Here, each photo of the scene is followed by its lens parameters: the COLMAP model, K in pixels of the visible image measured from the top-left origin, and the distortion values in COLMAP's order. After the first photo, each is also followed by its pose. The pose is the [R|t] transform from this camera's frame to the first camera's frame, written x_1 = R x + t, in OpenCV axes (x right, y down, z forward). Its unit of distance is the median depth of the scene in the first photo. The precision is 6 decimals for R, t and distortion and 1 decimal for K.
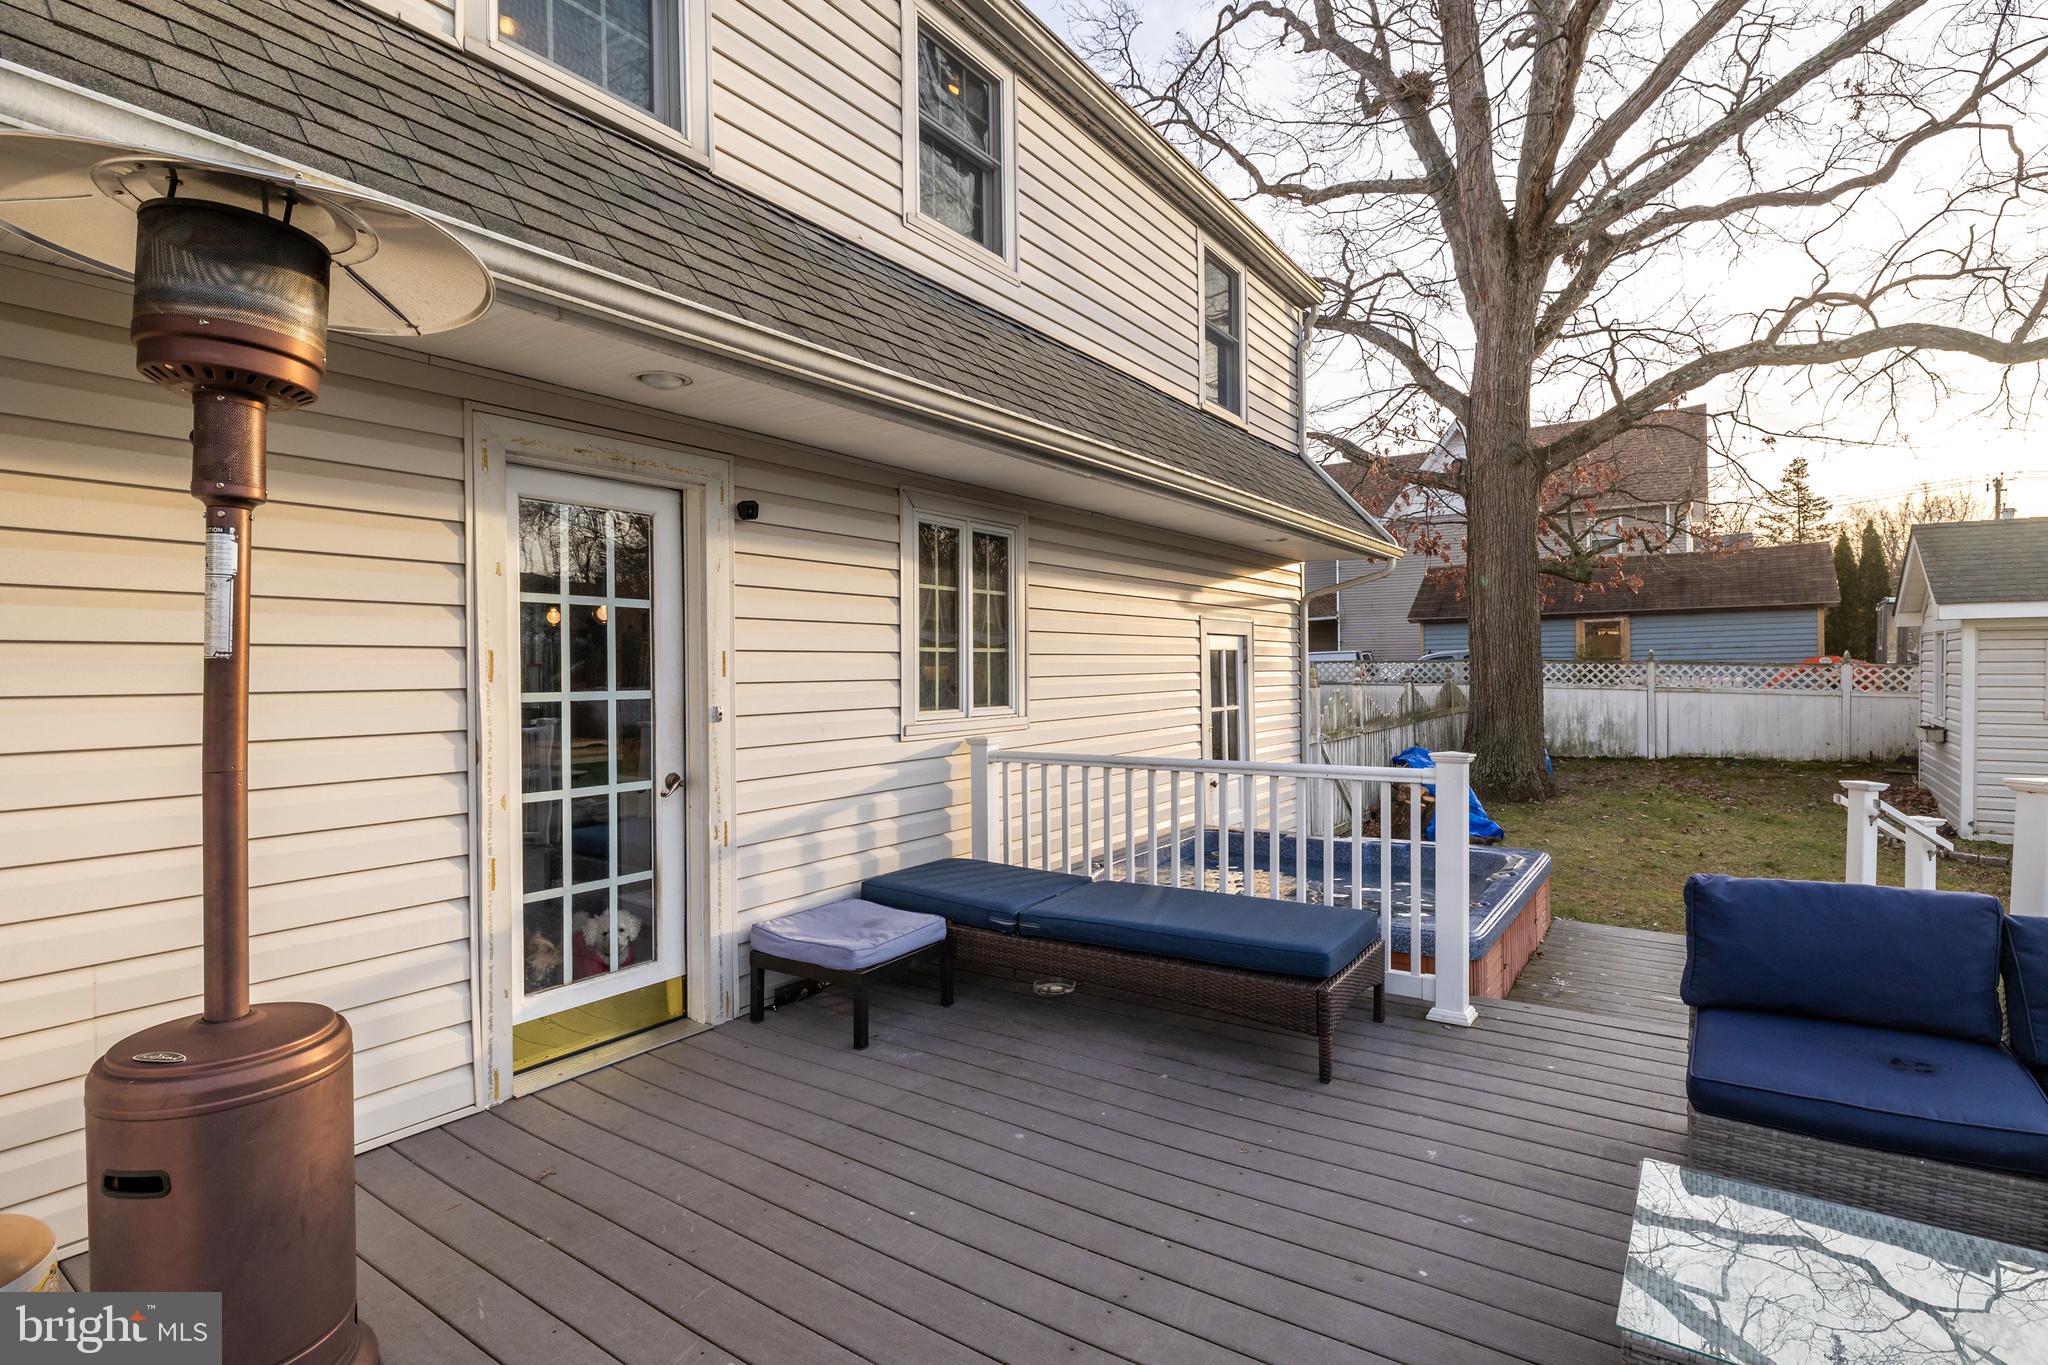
lens RADIAL K [[1009.5, 0, 1022.9], [0, 1009.5, 676.5], [0, 0, 1]] dist [-0.006655, -0.001330]
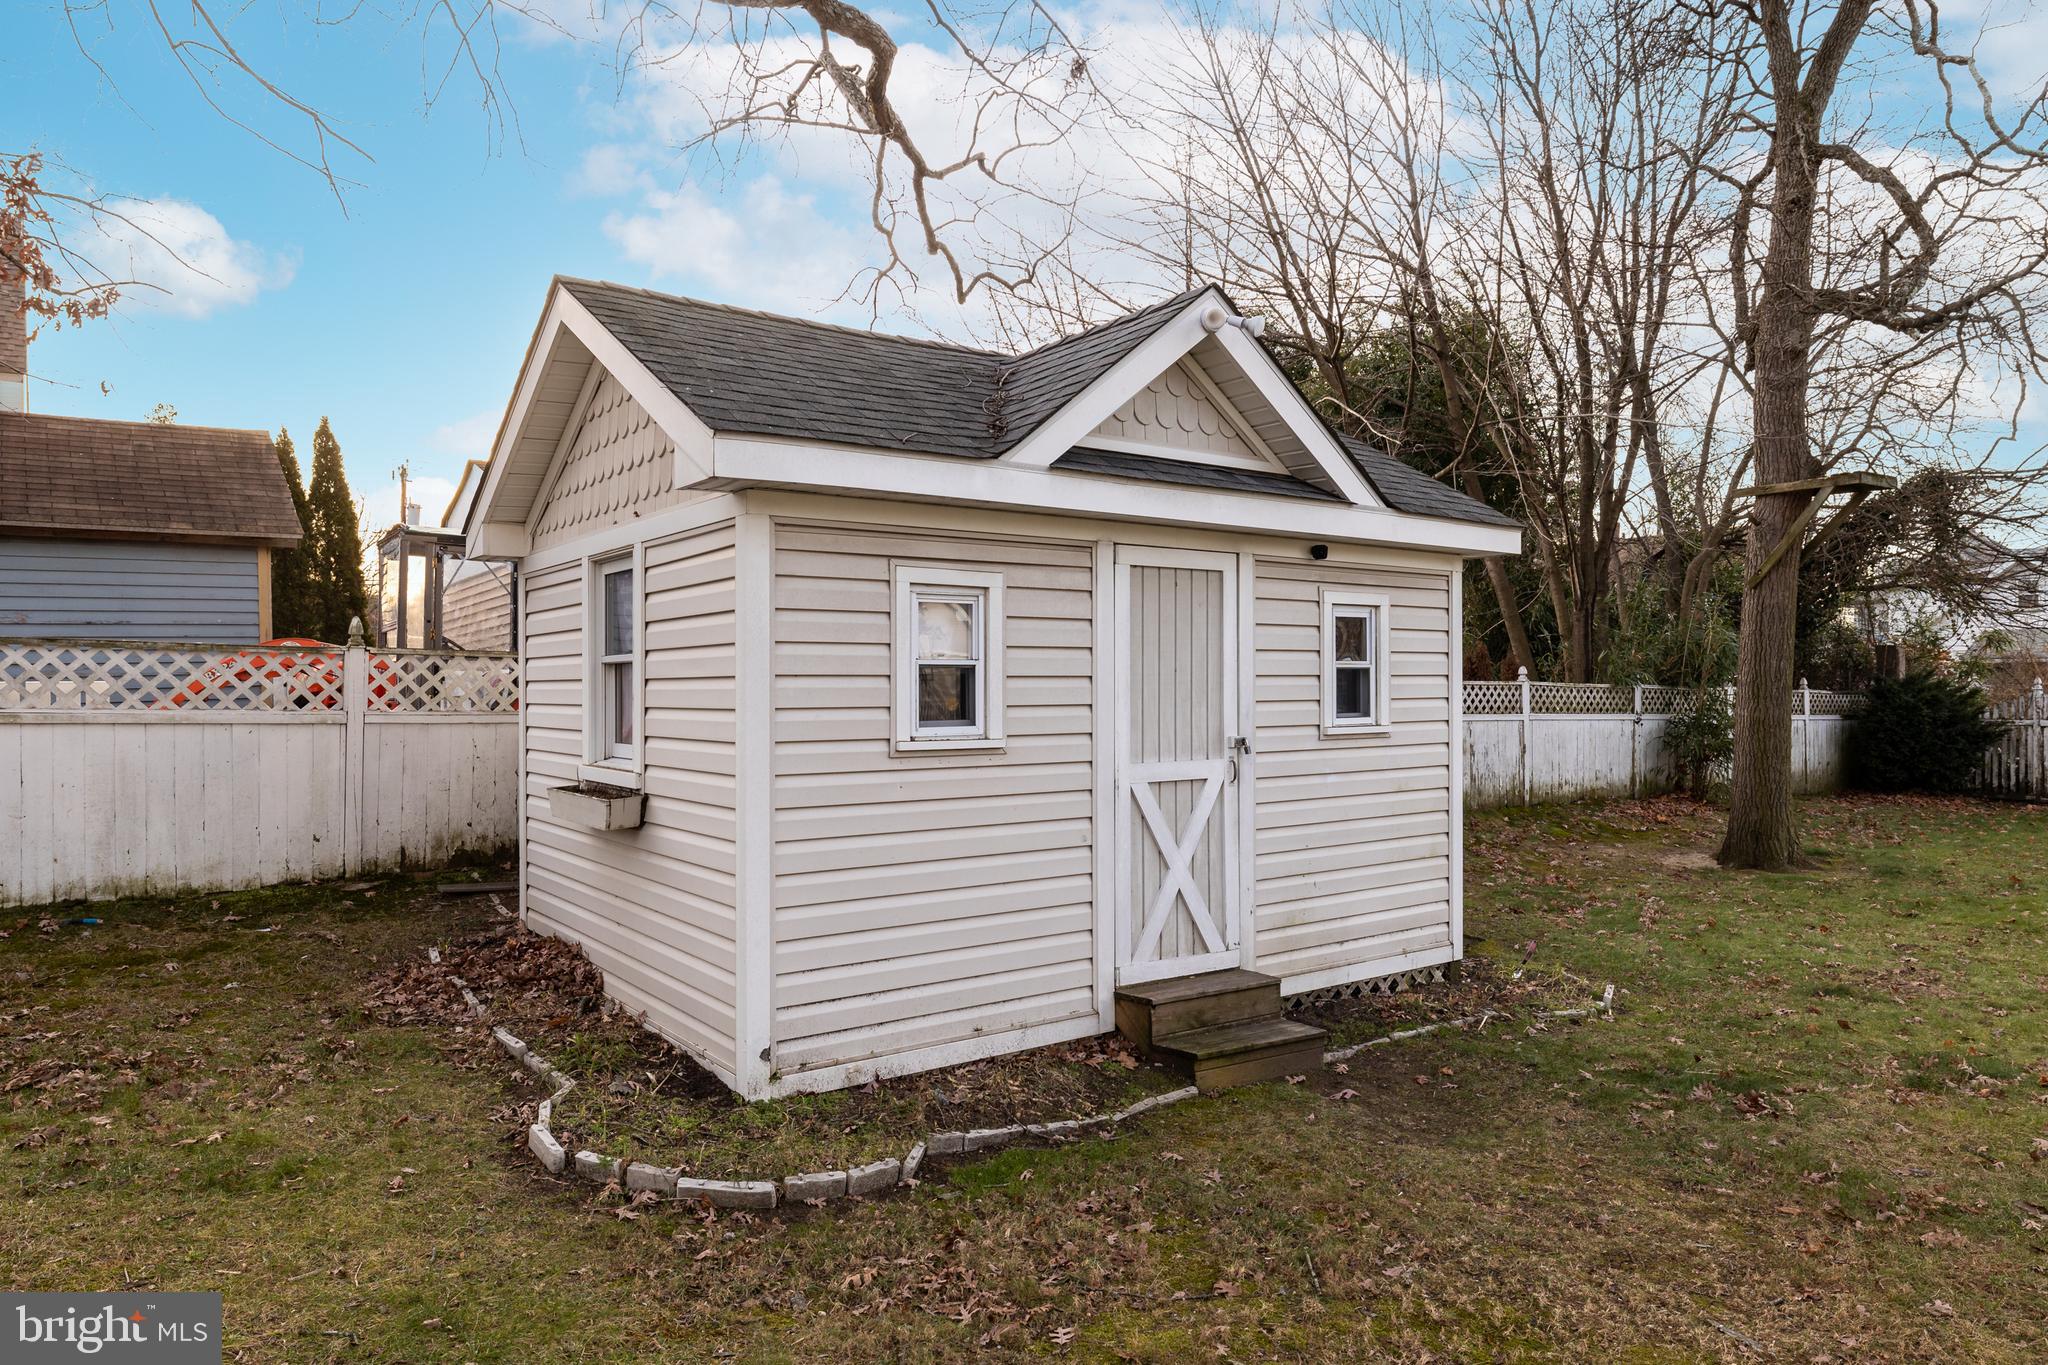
lens RADIAL K [[1300.2, 0, 1030.5], [0, 1300.2, 688.3], [0, 0, 1]] dist [-0.000131, -0.000652]
pose [[0.315377, 0.006975, 0.948941, 0.376418], [0.015654, 0.999799, -0.012551, 0.015465], [-0.948837, 0.018813, 0.315205, 0.539890]]
